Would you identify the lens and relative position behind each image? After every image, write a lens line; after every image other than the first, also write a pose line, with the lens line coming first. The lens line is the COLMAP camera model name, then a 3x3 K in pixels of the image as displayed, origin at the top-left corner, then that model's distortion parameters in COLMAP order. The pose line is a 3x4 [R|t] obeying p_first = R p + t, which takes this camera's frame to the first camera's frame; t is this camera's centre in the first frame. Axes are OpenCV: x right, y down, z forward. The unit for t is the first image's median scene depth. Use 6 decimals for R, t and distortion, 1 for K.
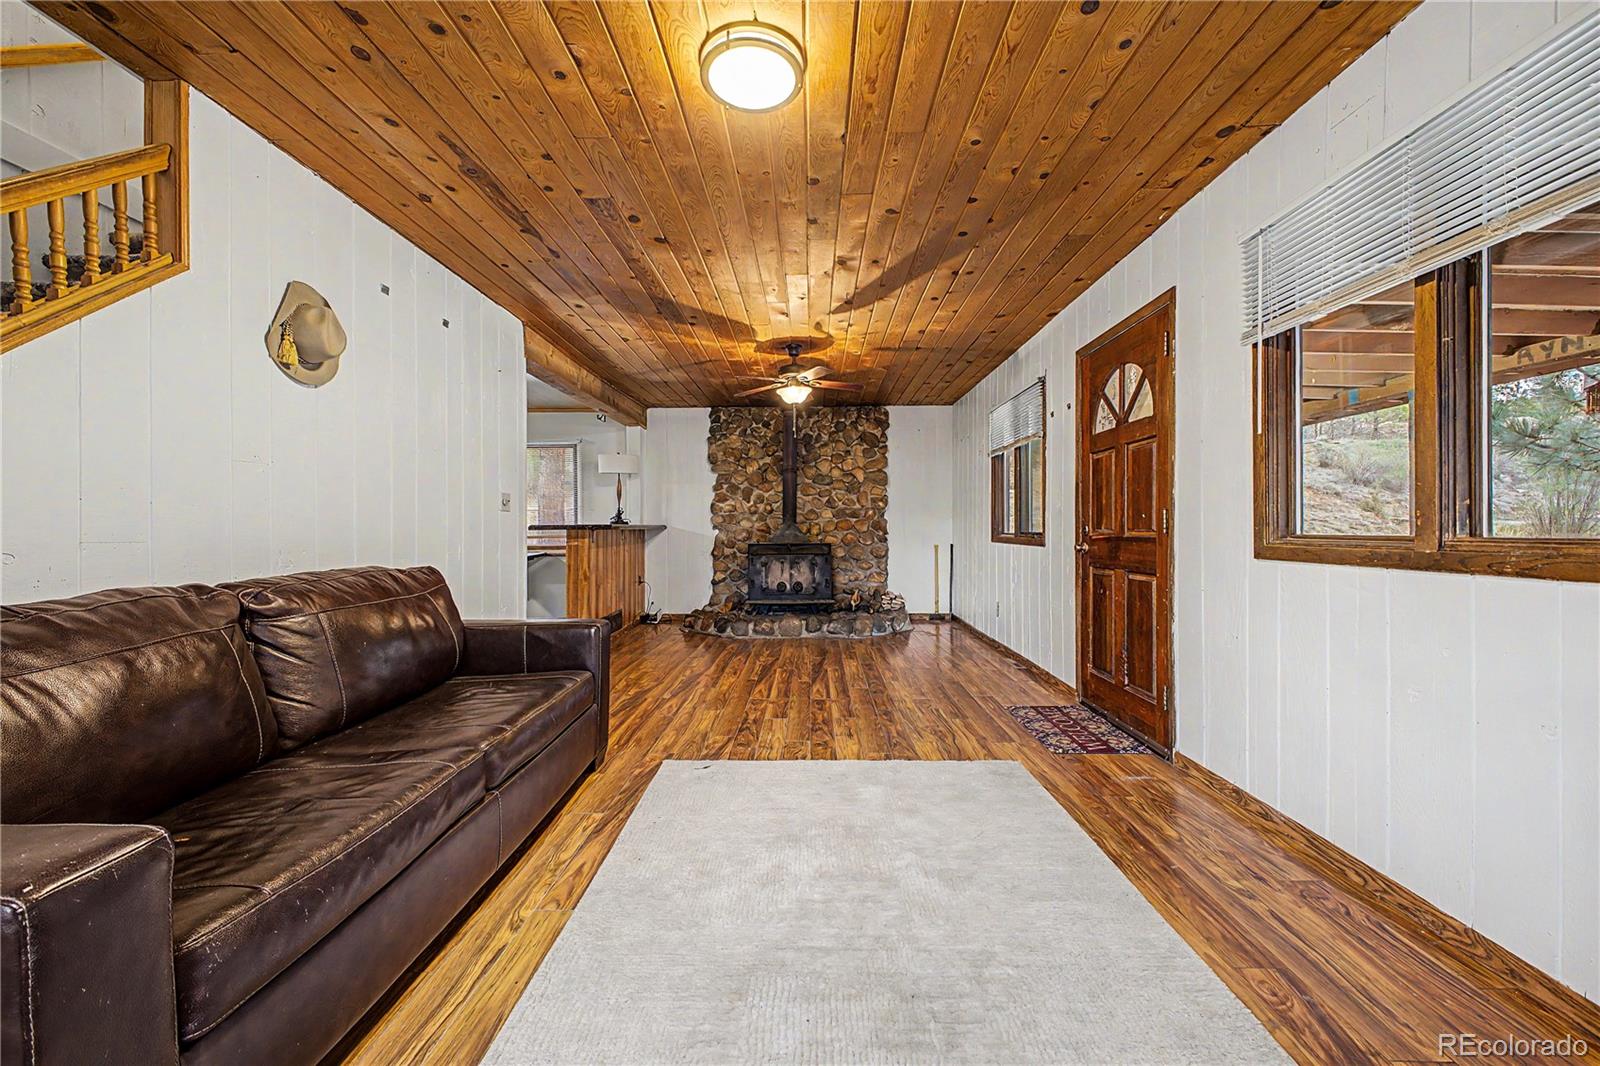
lens RADIAL K [[634.4, 0, 807.4], [0, 634.4, 534.9], [0, 0, 1]] dist [0.013670, -0.004209]
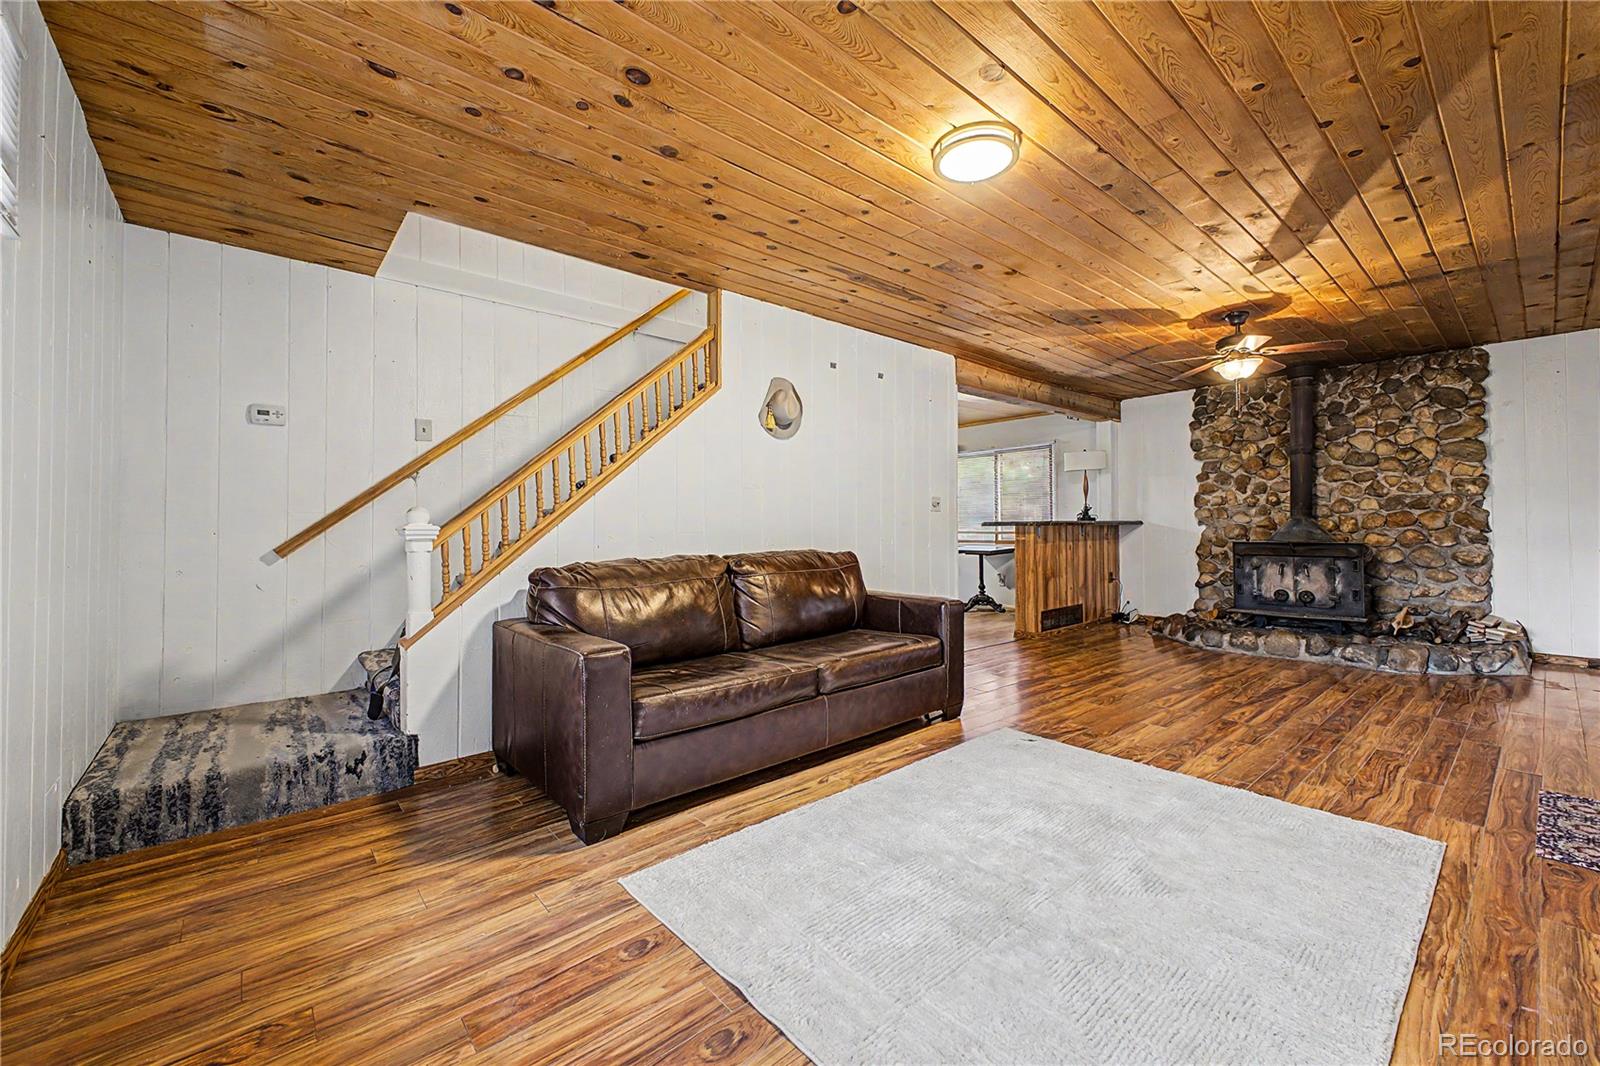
lens RADIAL K [[634.4, 0, 791.4], [0, 634.4, 523.5], [0, 0, 1]] dist [0.013670, -0.004209]
pose [[0.660533, -0.004145, -0.750786, 0.253690], [-0.004559, 0.999944, -0.009532, -0.000087], [0.750783, 0.009719, 0.660477, -0.031787]]
